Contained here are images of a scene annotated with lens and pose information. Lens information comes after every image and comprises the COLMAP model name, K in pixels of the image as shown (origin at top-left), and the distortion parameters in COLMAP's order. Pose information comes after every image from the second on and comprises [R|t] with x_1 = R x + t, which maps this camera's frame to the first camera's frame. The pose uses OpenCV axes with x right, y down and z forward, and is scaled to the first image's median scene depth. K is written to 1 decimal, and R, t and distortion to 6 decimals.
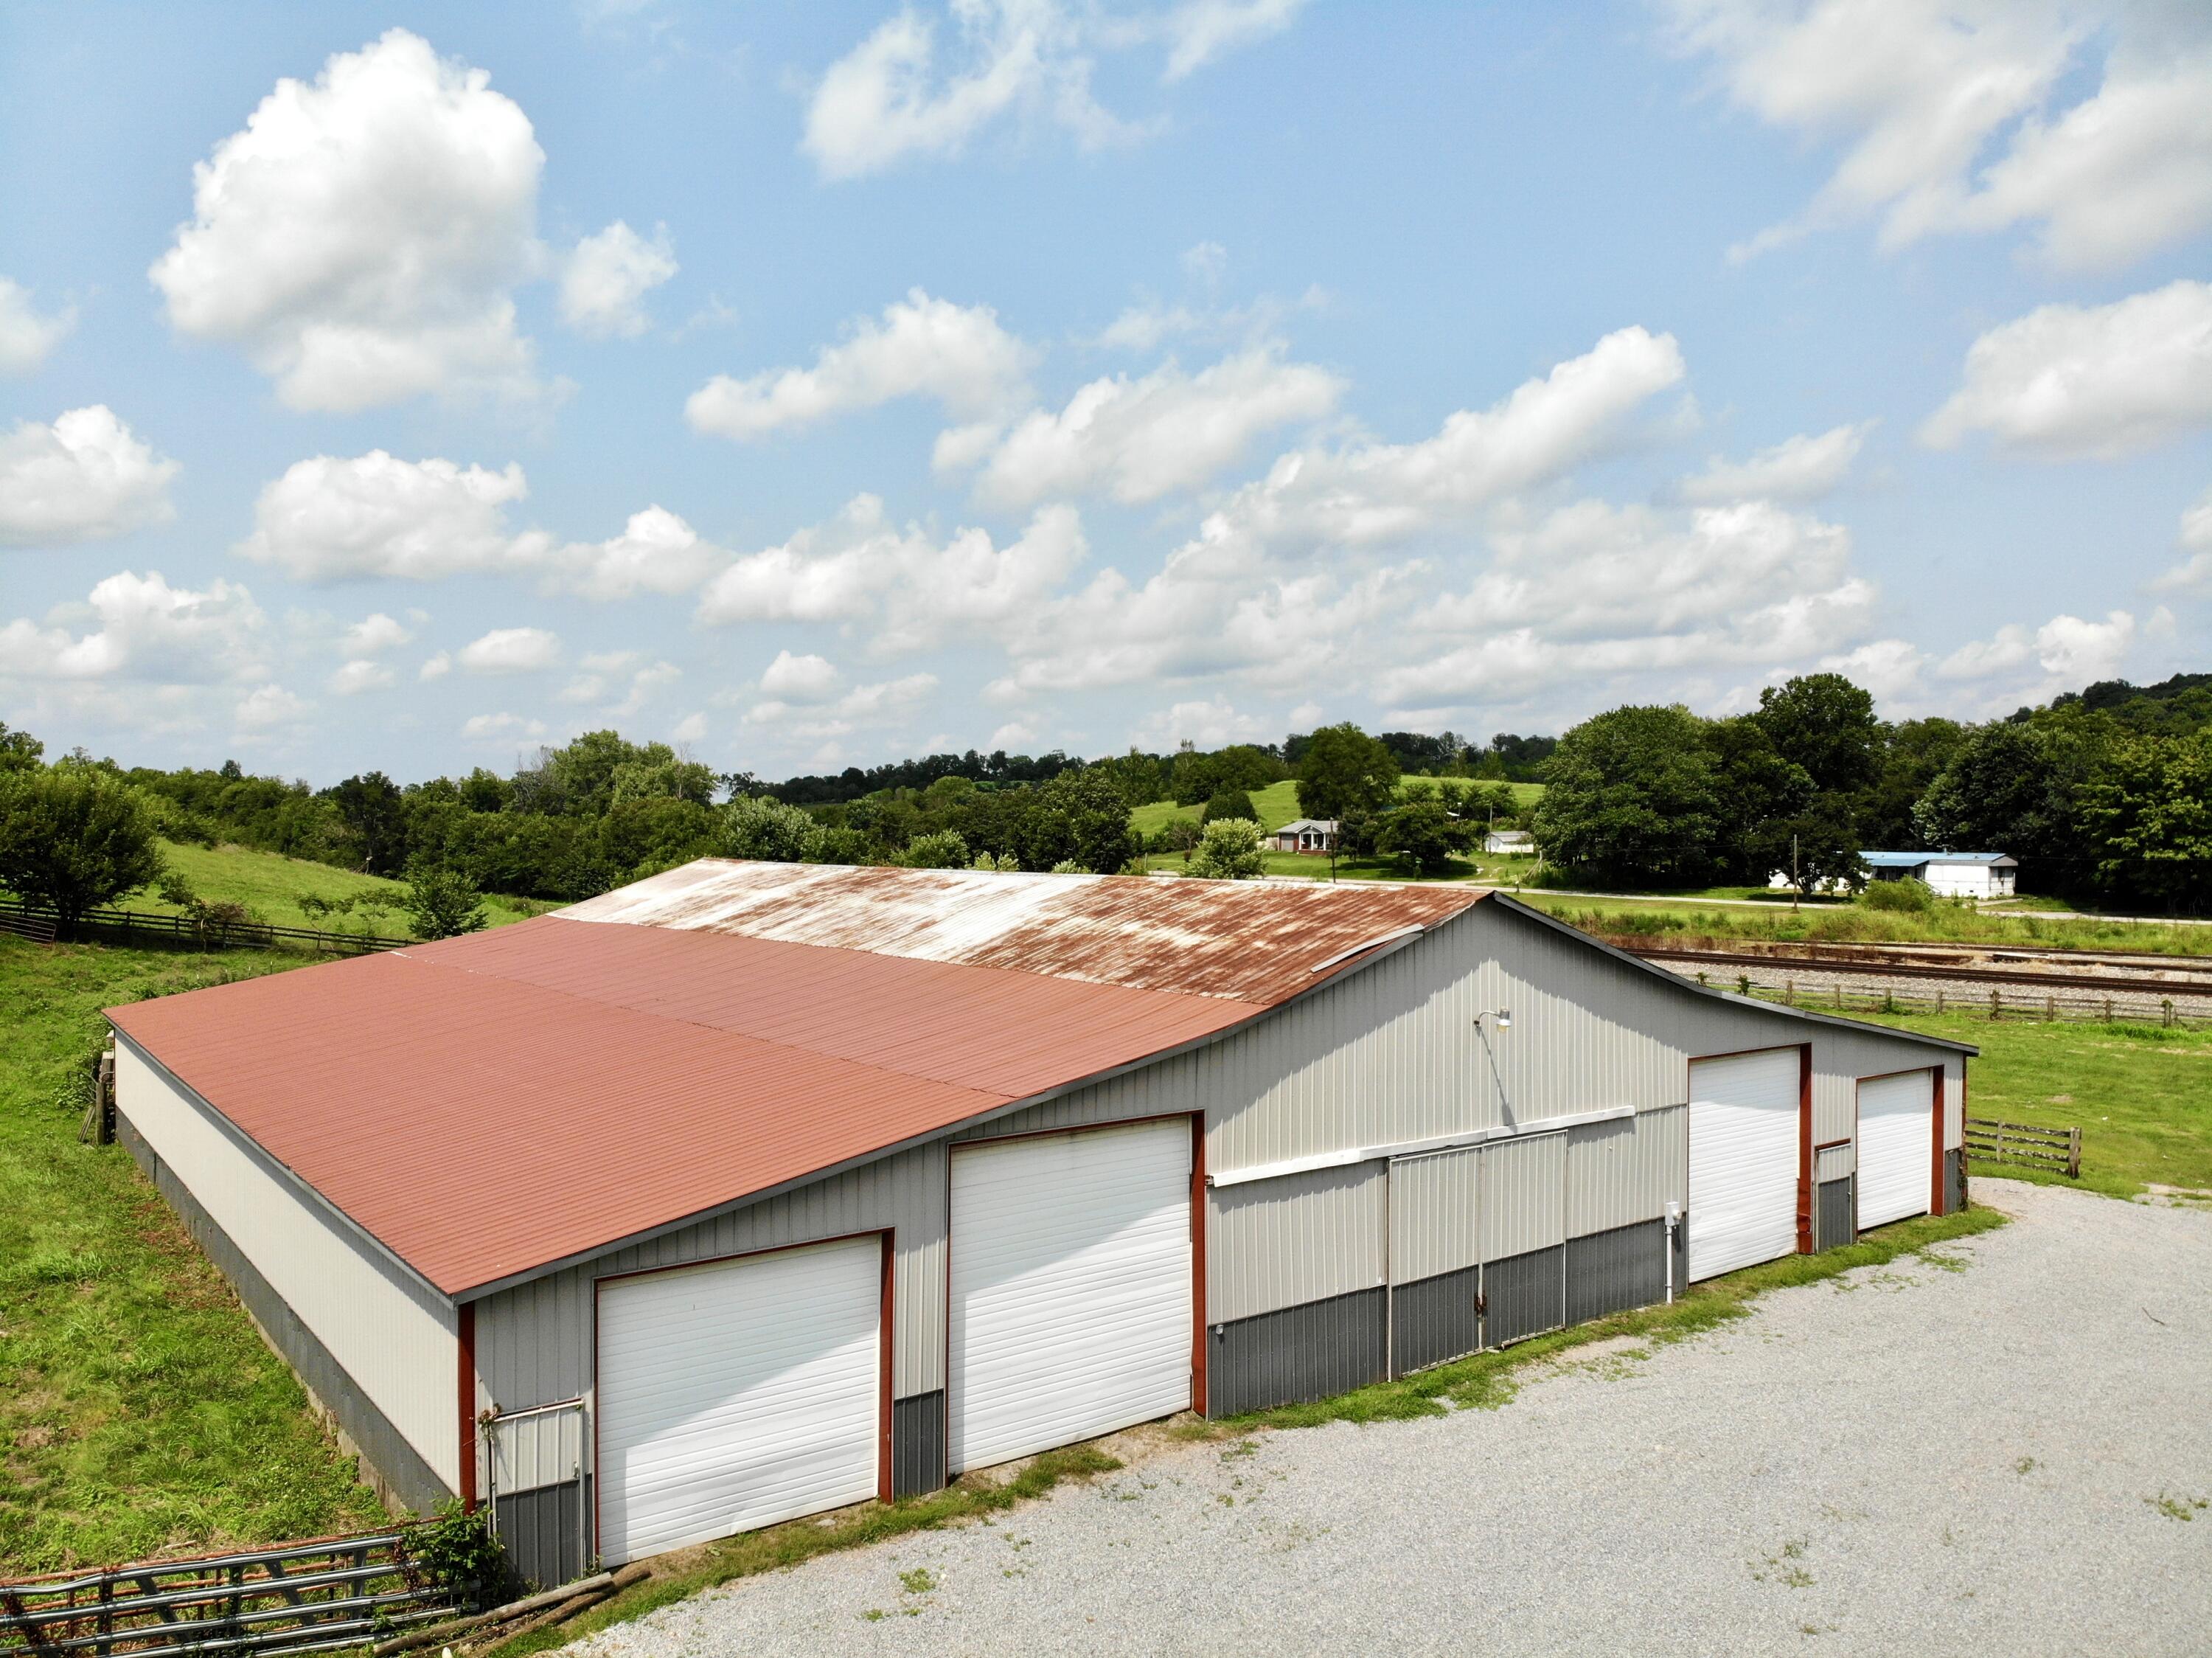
lens RADIAL K [[1591.6, 0, 1106.0], [0, 1591.6, 829.0], [0, 0, 1]] dist [0.146029, -0.265539]
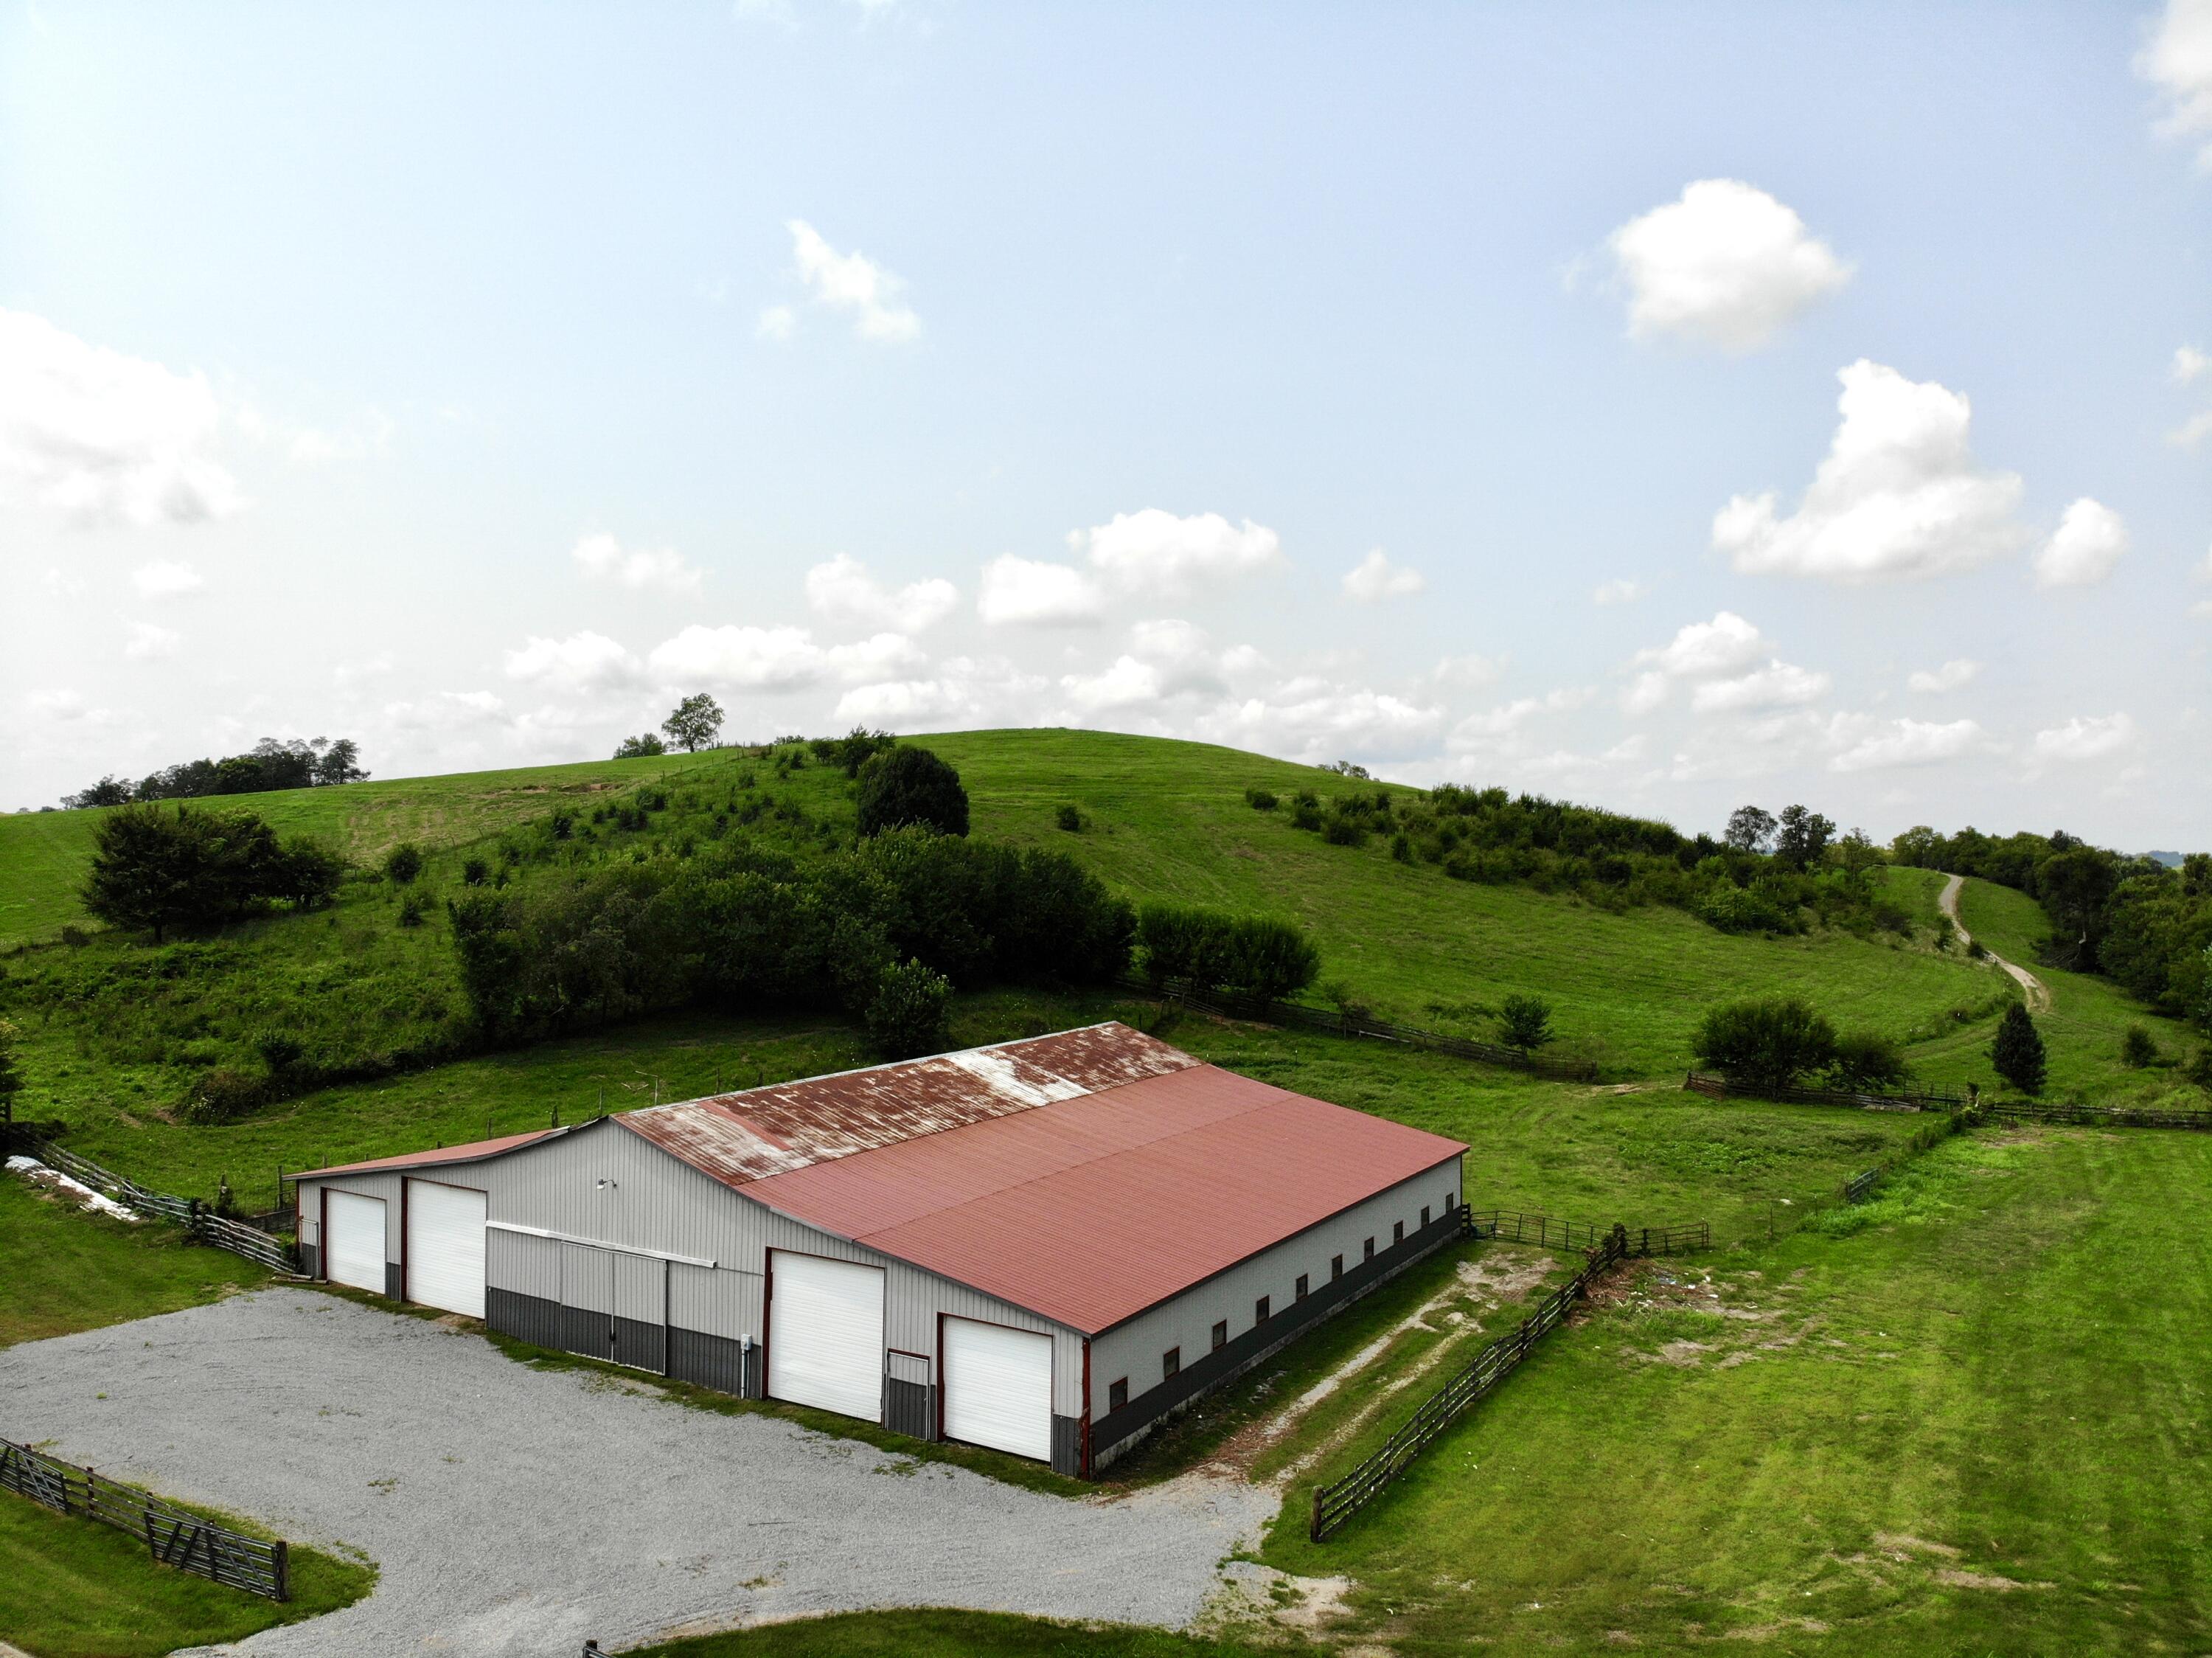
lens RADIAL K [[1591.6, 0, 1106.0], [0, 1591.6, 829.0], [0, 0, 1]] dist [0.146029, -0.265539]
pose [[0.363228, -0.009983, -0.931647, 2.057203], [-0.011408, 0.999820, -0.015161, -0.255161], [0.931631, 0.016135, 0.363048, 0.789954]]
